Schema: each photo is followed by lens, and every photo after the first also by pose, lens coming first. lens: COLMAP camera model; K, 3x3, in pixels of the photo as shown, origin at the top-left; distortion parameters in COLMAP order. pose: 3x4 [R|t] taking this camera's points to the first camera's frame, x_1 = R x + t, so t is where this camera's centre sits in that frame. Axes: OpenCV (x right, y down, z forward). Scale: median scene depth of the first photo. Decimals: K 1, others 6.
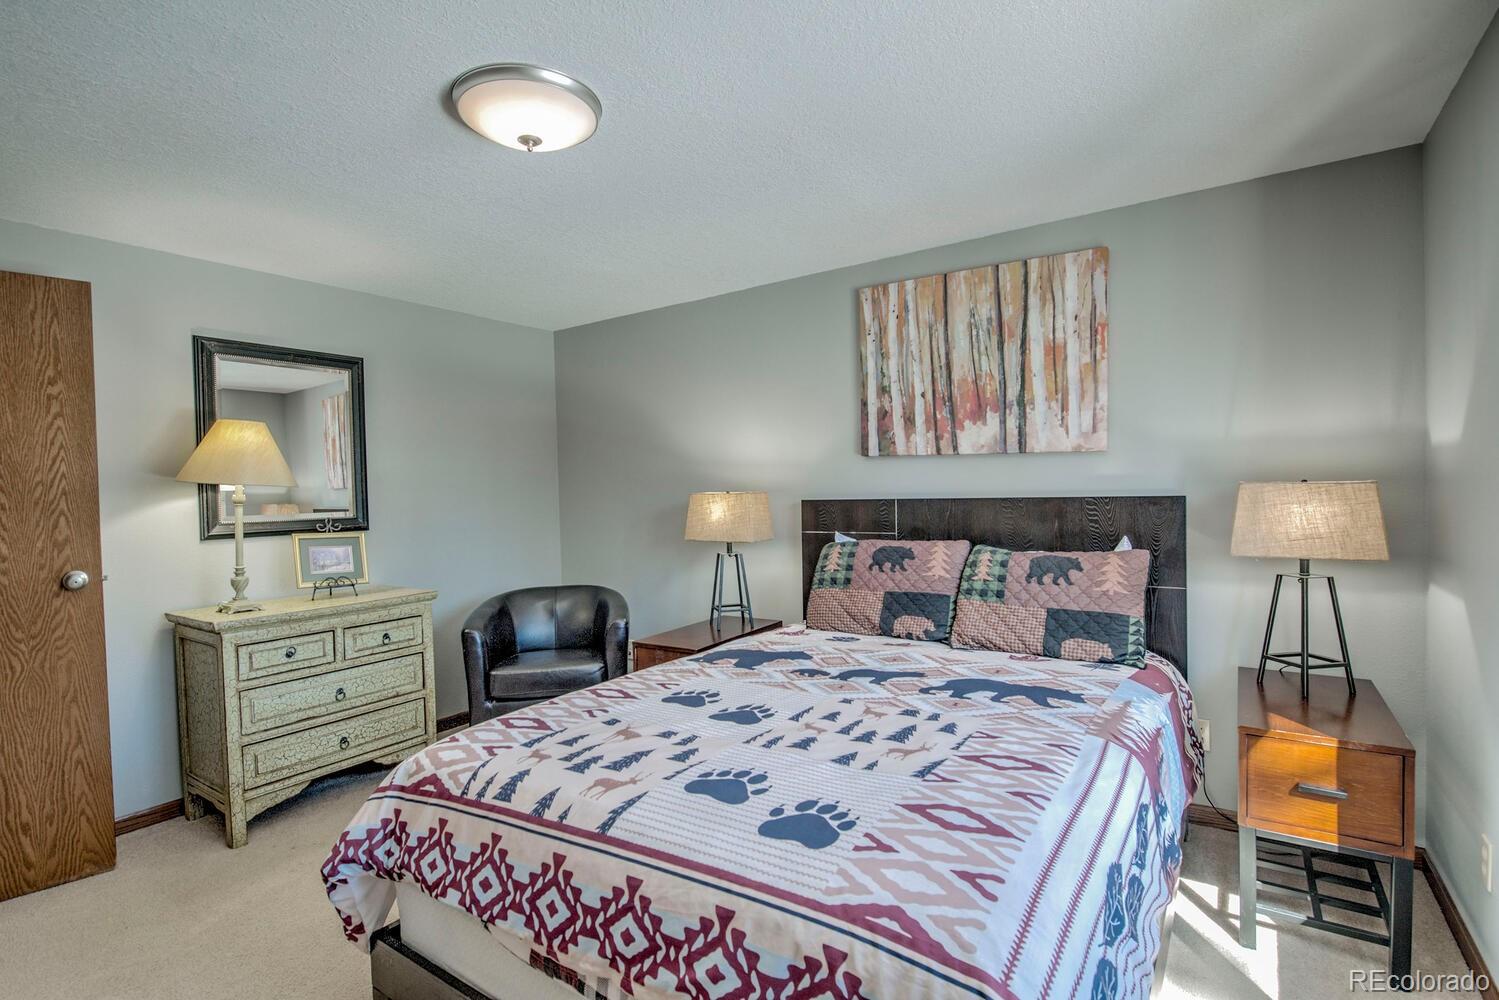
lens RADIAL K [[709.1, 0, 742.8], [0, 709.1, 502.6], [0, 0, 1]] dist [-0.010832, -0.000506]
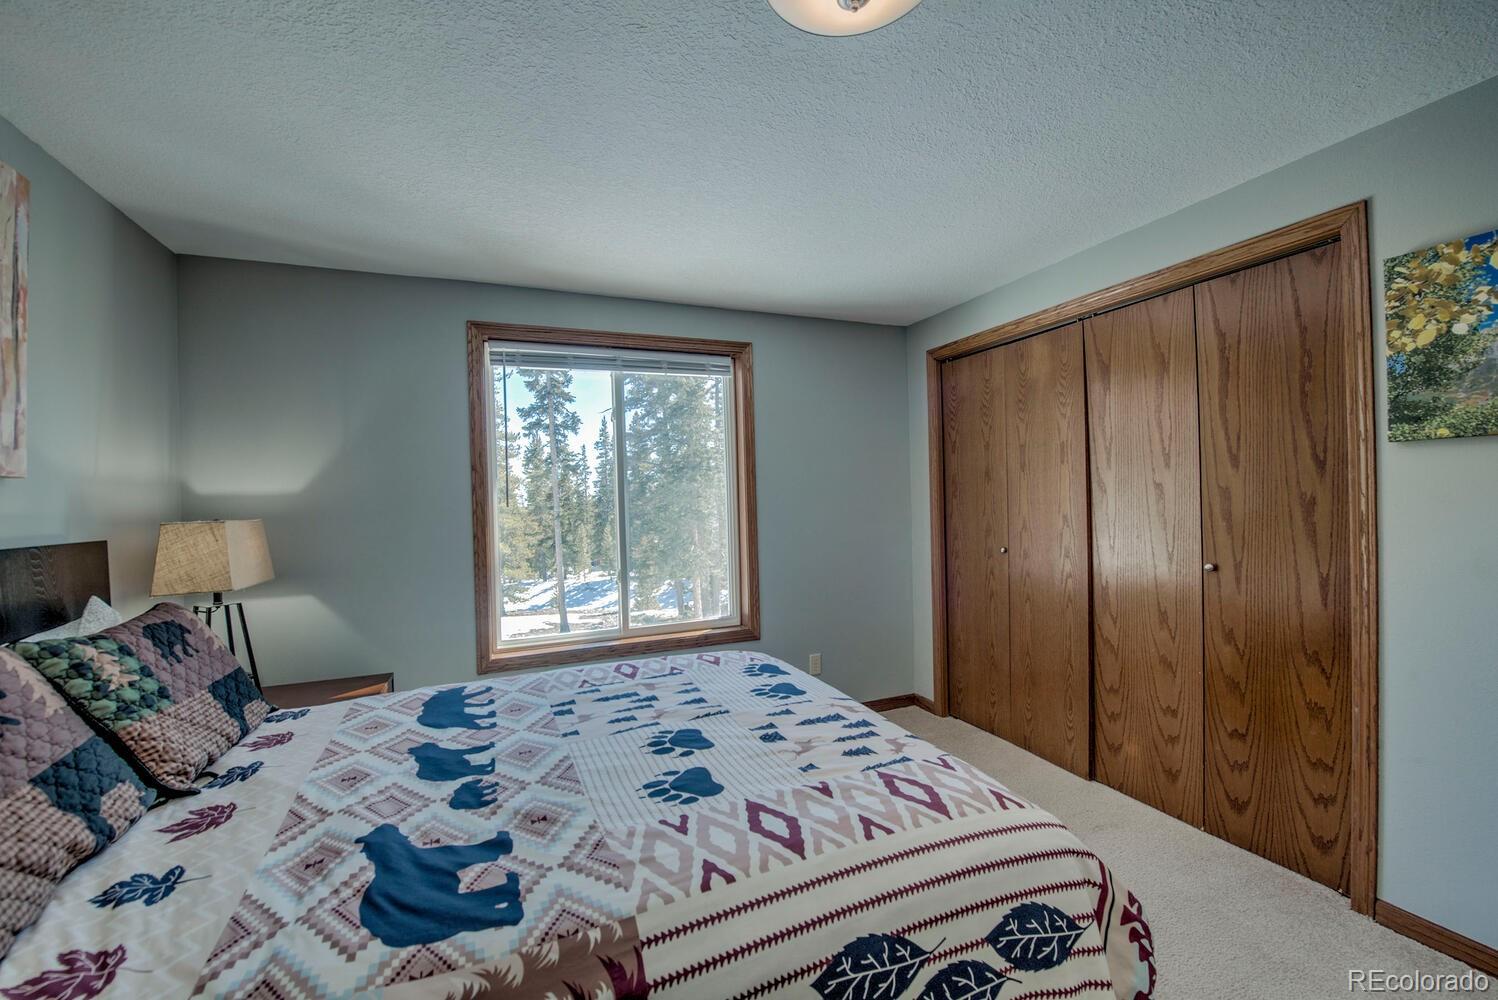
lens RADIAL K [[604.1, 0, 747.6], [0, 604.1, 503.4], [0, 0, 1]] dist [-0.019487, -0.000841]
pose [[-0.844451, 0.043149, 0.533892, -0.519530], [0.060850, 0.998025, 0.015587, -0.024913], [-0.532165, 0.045650, -0.845409, 1.623121]]
